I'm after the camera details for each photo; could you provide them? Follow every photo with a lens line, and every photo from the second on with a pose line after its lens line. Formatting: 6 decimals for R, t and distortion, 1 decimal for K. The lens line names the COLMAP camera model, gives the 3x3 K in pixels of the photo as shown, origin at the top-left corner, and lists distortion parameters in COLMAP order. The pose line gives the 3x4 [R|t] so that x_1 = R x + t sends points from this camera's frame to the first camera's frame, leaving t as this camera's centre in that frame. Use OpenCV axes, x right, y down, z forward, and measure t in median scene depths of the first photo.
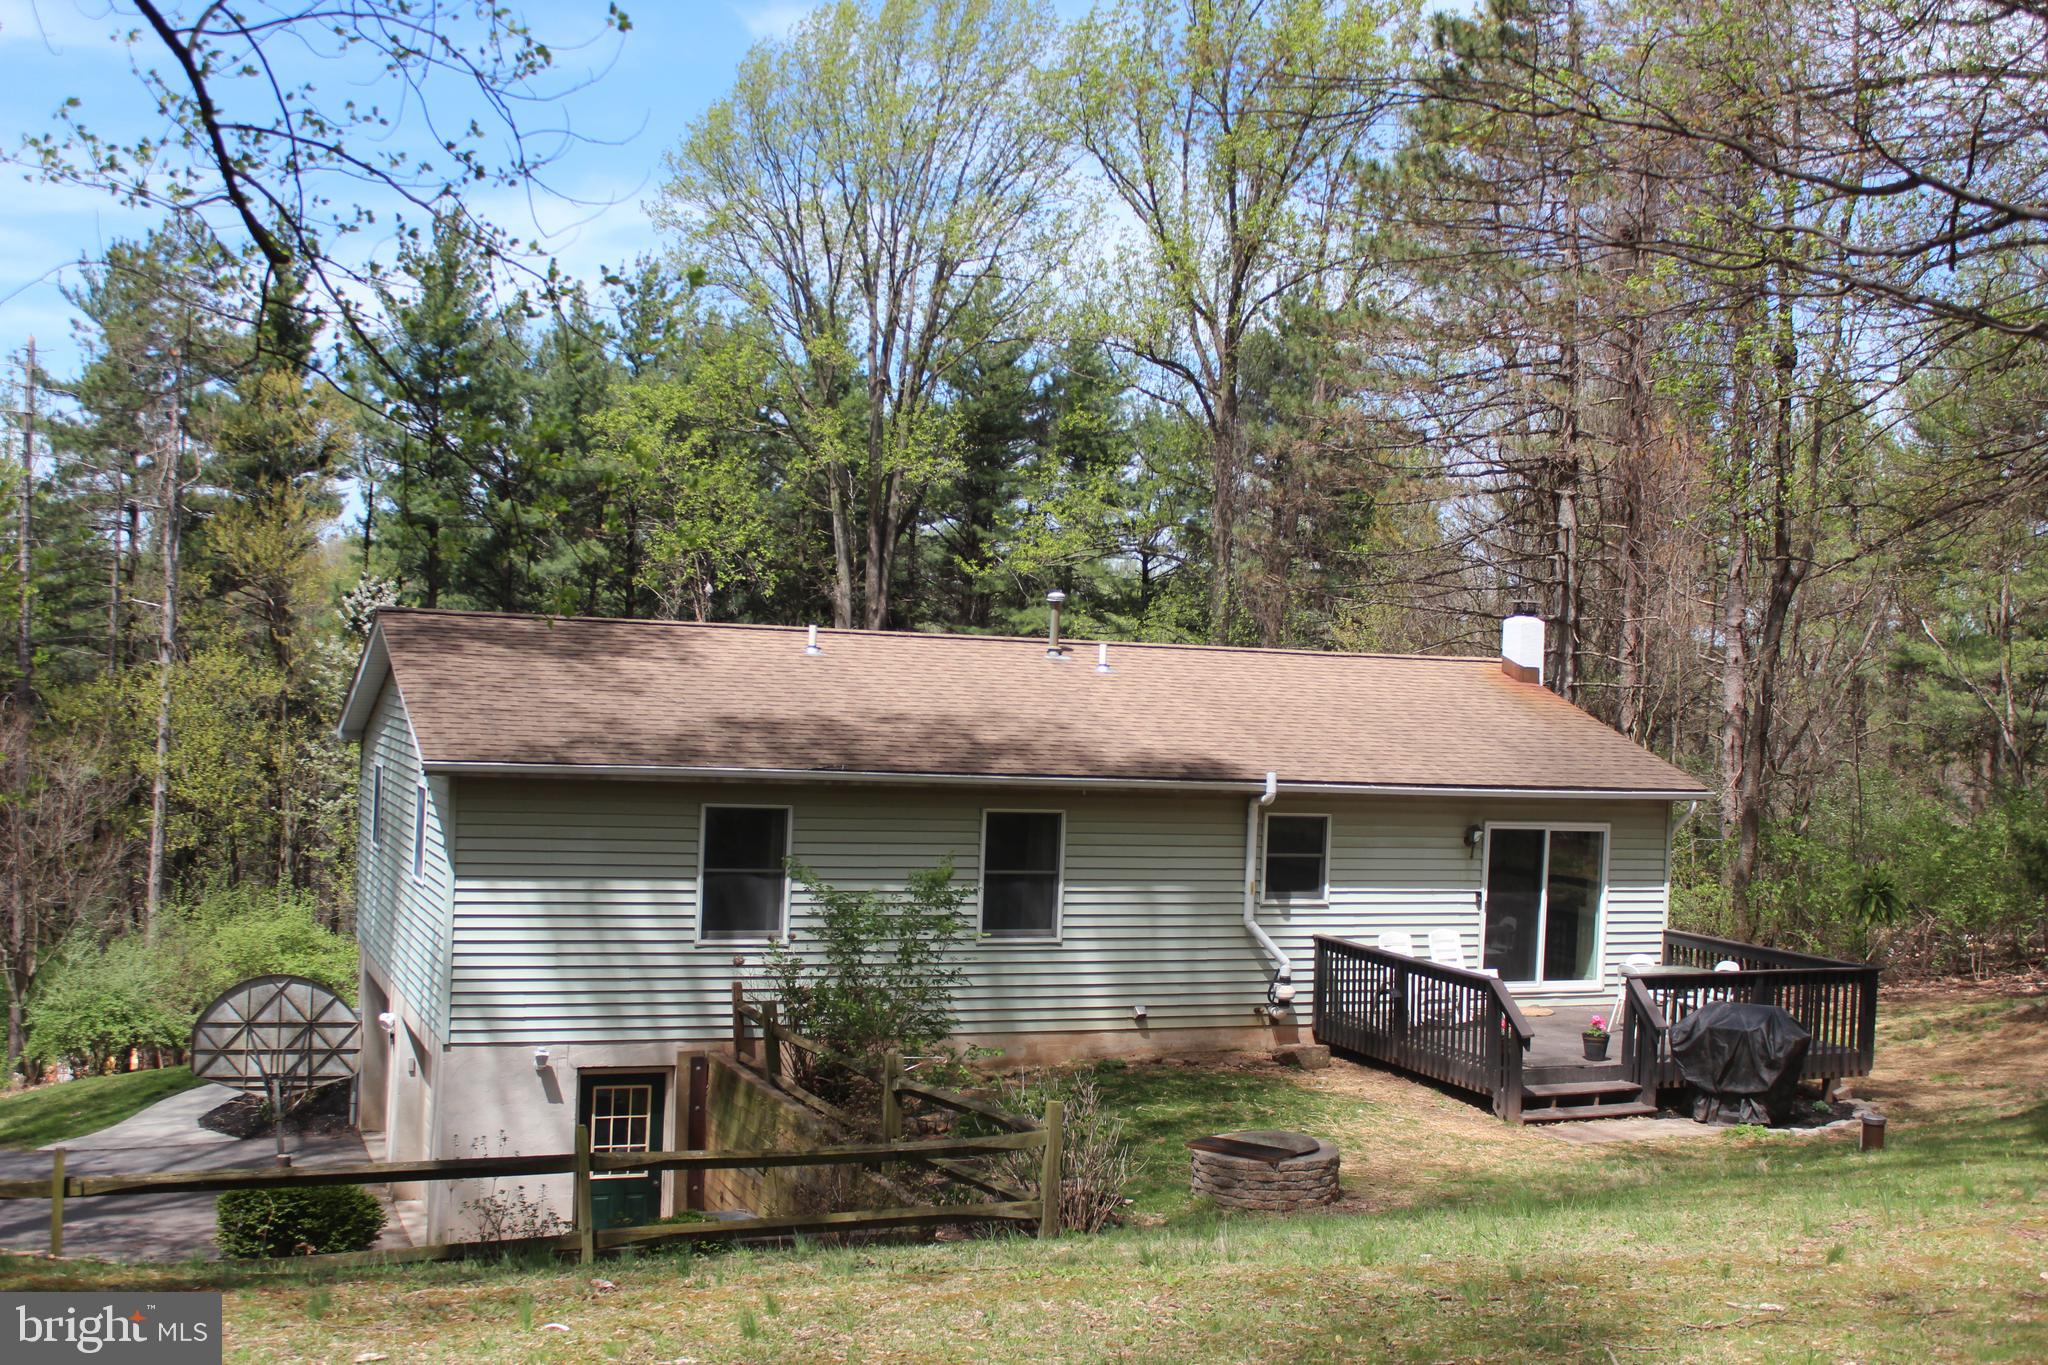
lens RADIAL K [[2194.6, 0, 1024.0], [0, 2194.6, 682.5], [0, 0, 1]] dist [-0.132694, 0.186867]
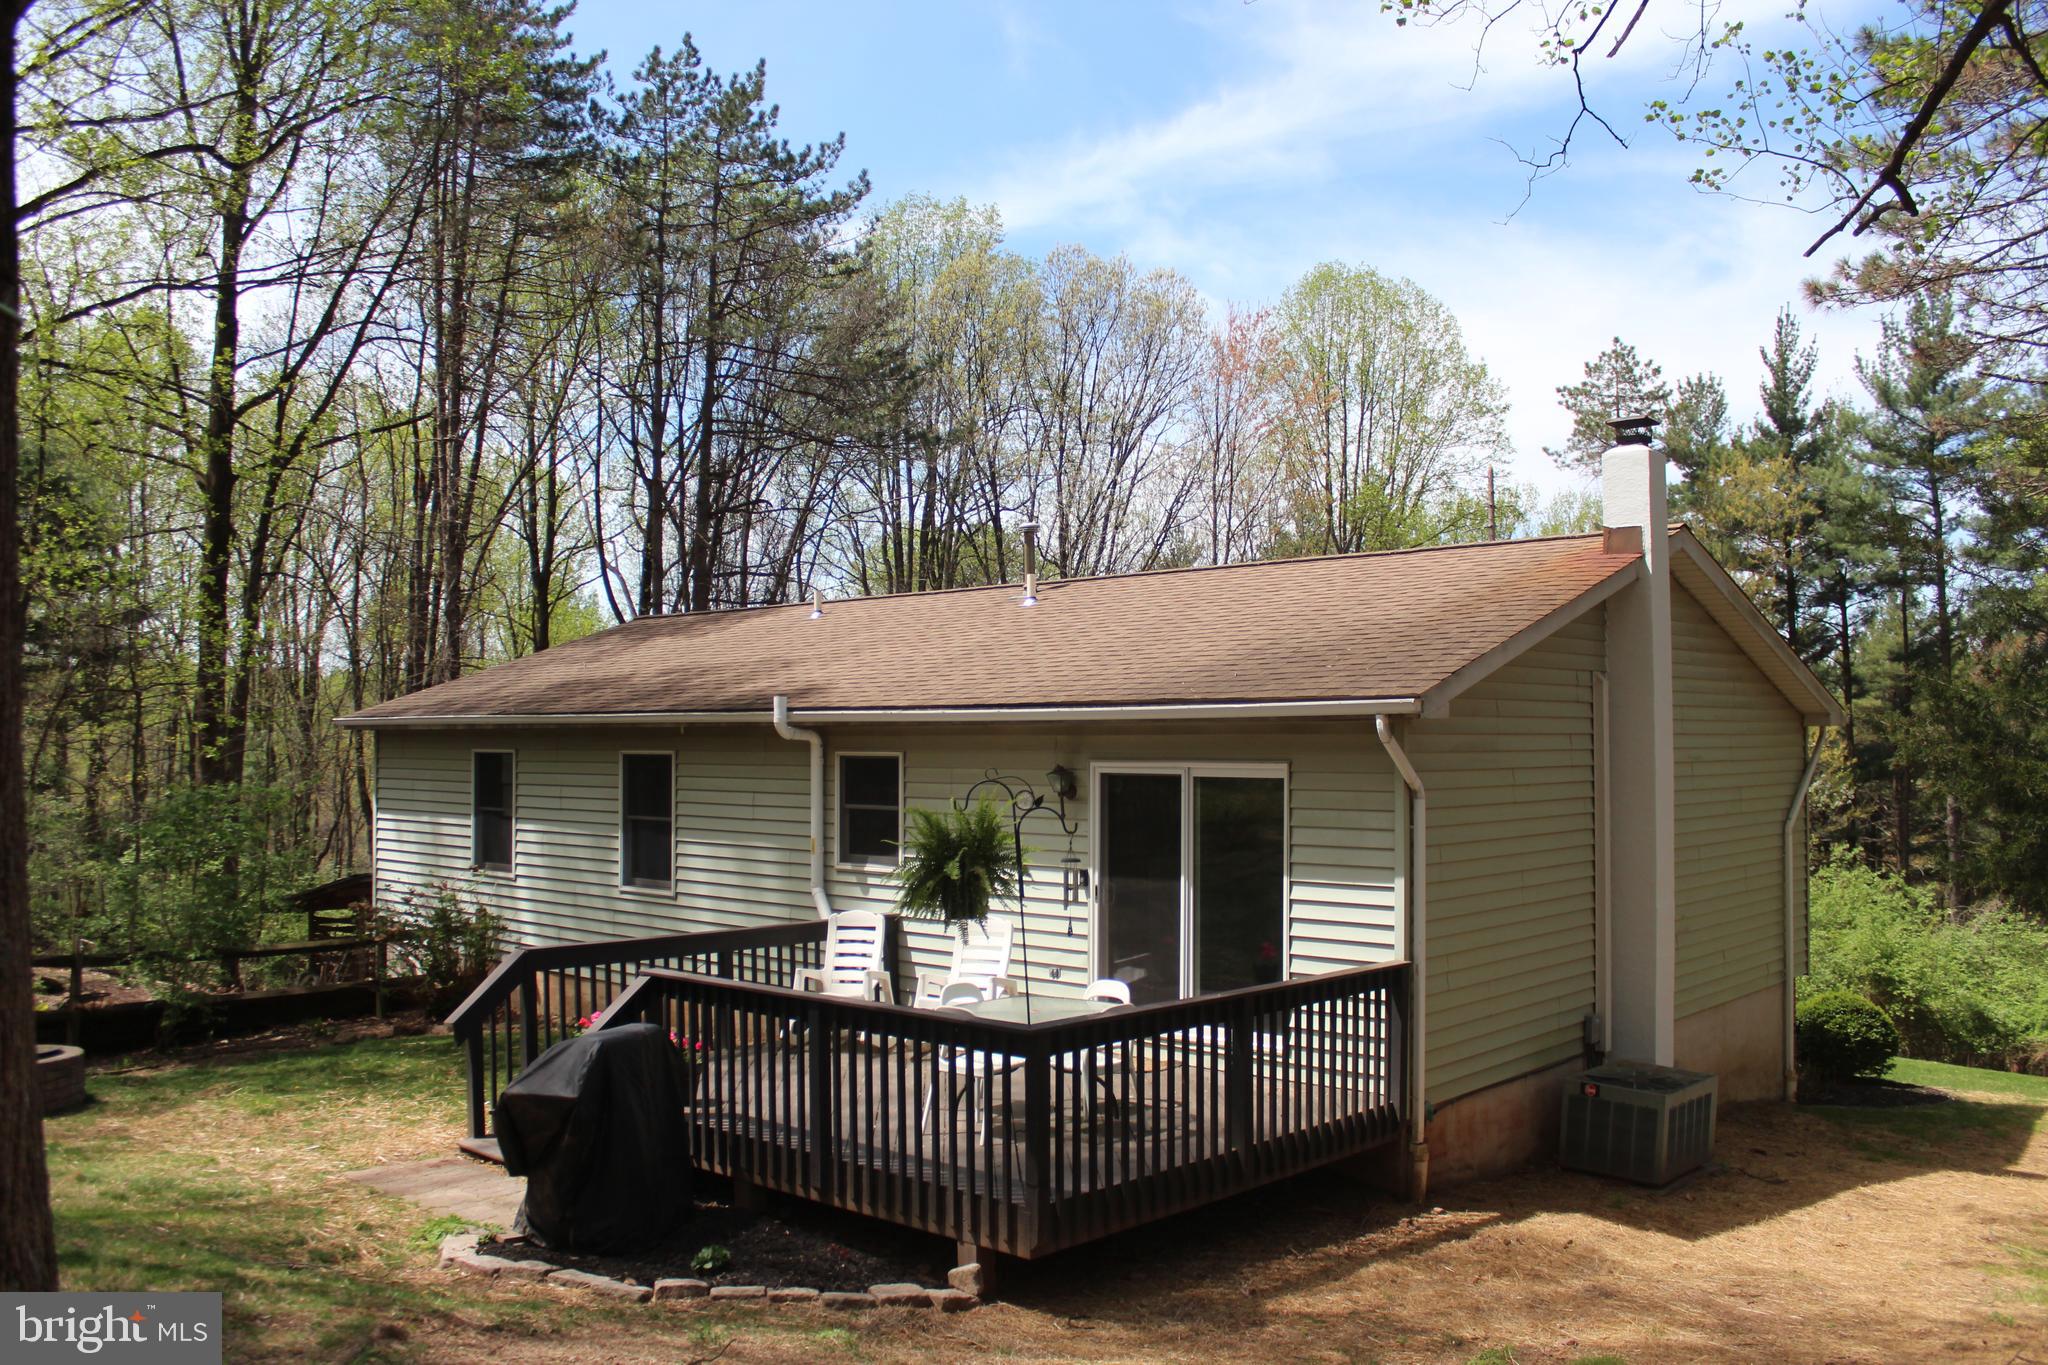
lens RADIAL K [[1658.6, 0, 1024.0], [0, 1658.6, 682.5], [0, 0, 1]] dist [-0.007523, 0.001465]
pose [[0.442684, -0.073402, -0.893668, 0.670635], [0.009040, 0.996959, -0.077408, 0.081640], [0.896632, 0.026189, 0.442001, 0.793953]]
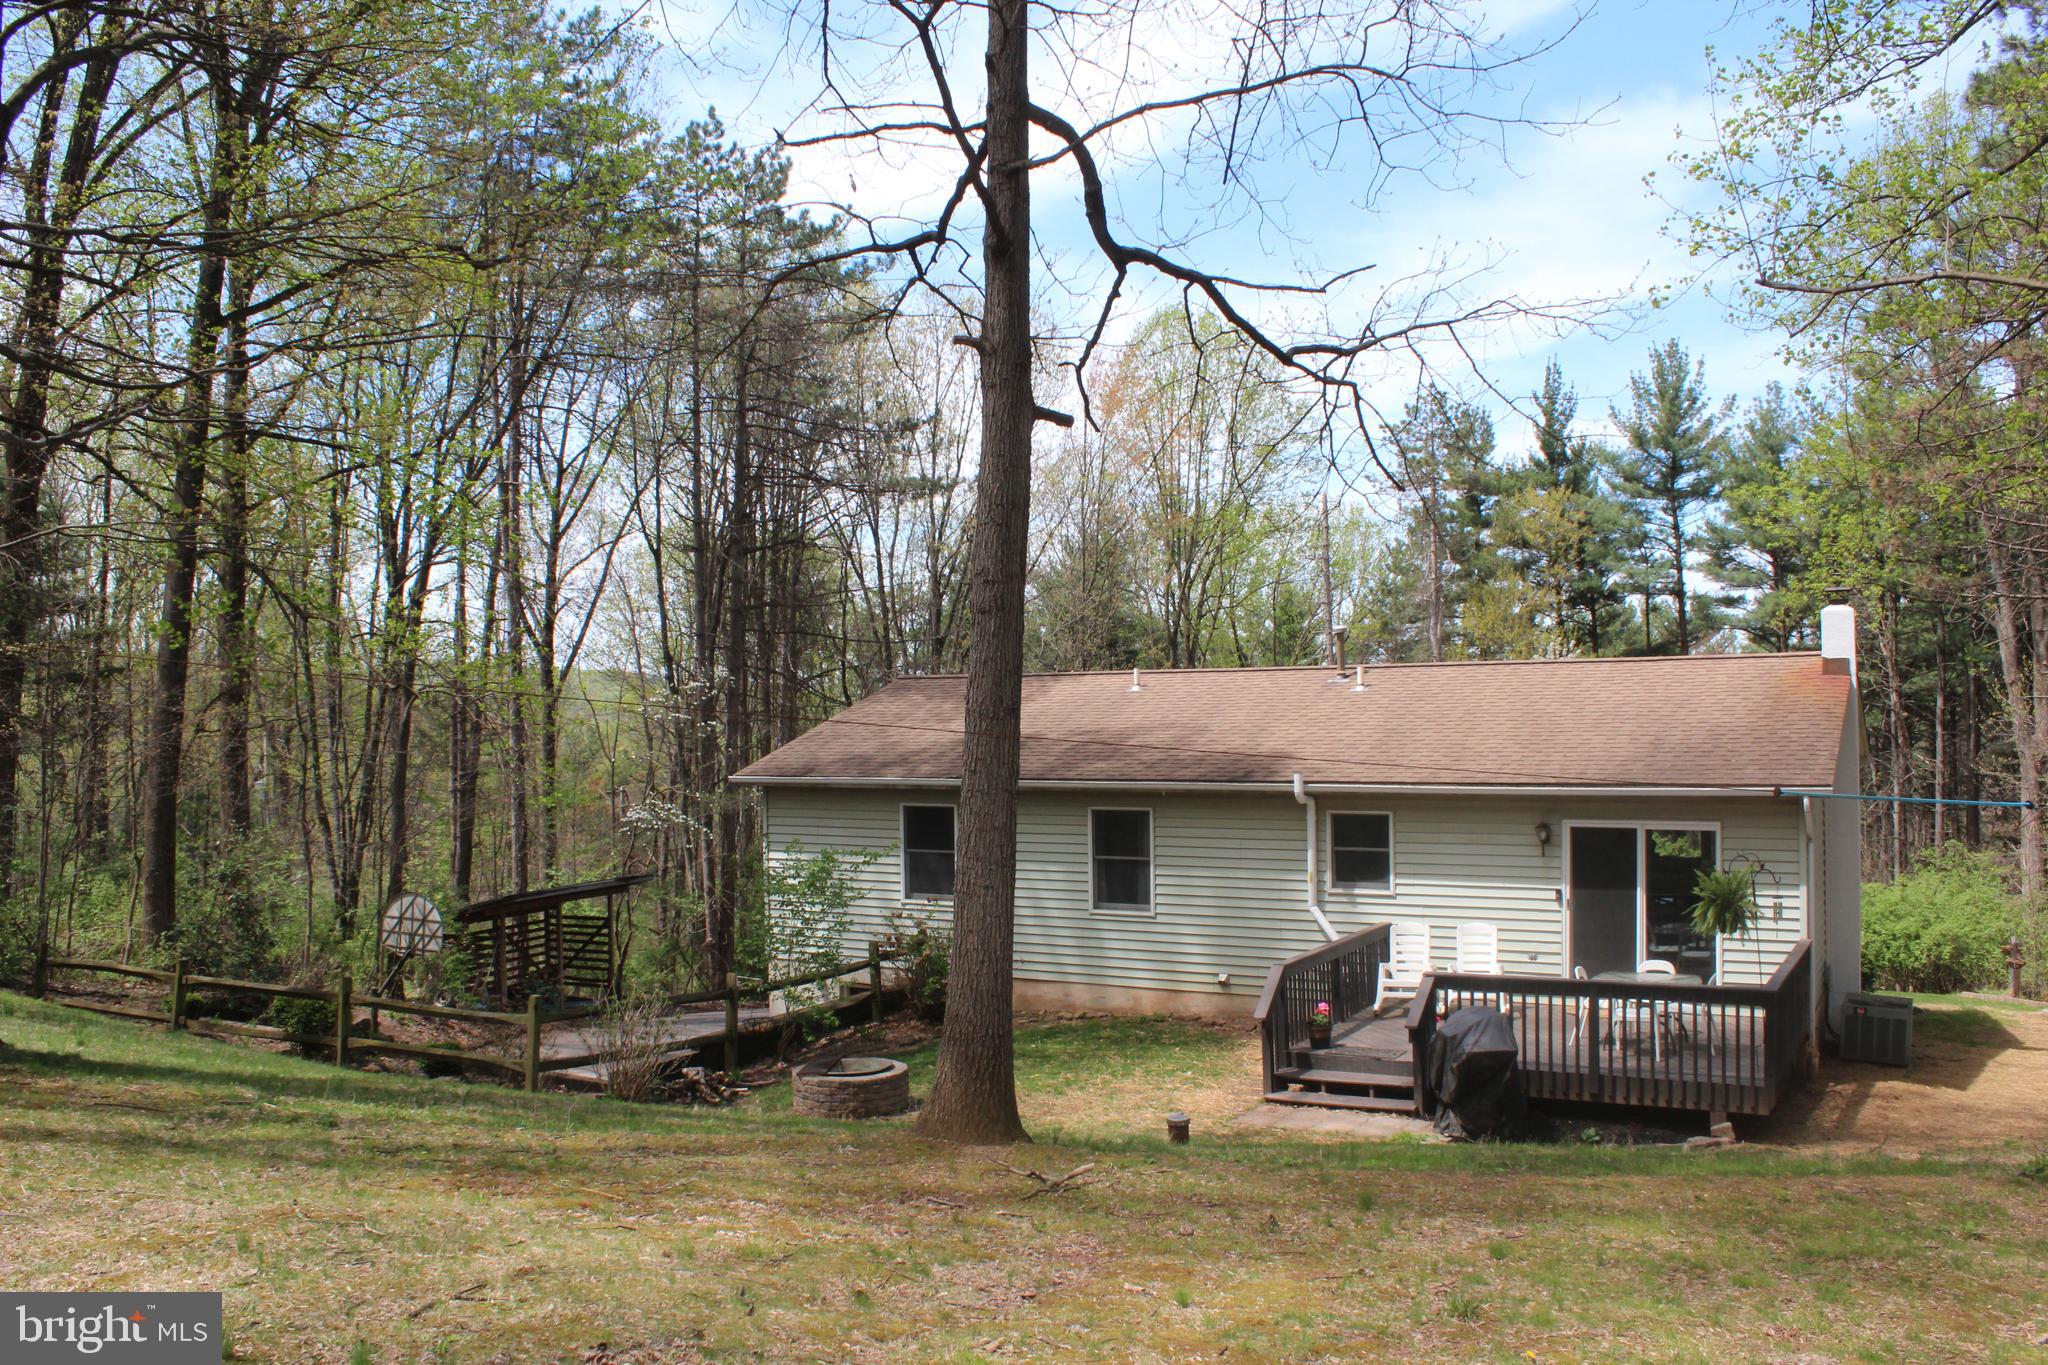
lens RADIAL K [[1683.6, 0, 1049.3], [0, 1683.6, 681.6], [0, 0, 1]] dist [-0.004126, 0.001457]
pose [[0.642909, -0.061089, -0.763503, 0.680042], [0.039063, 0.998132, -0.046969, 0.028827], [0.764946, 0.000372, 0.644094, 0.334181]]
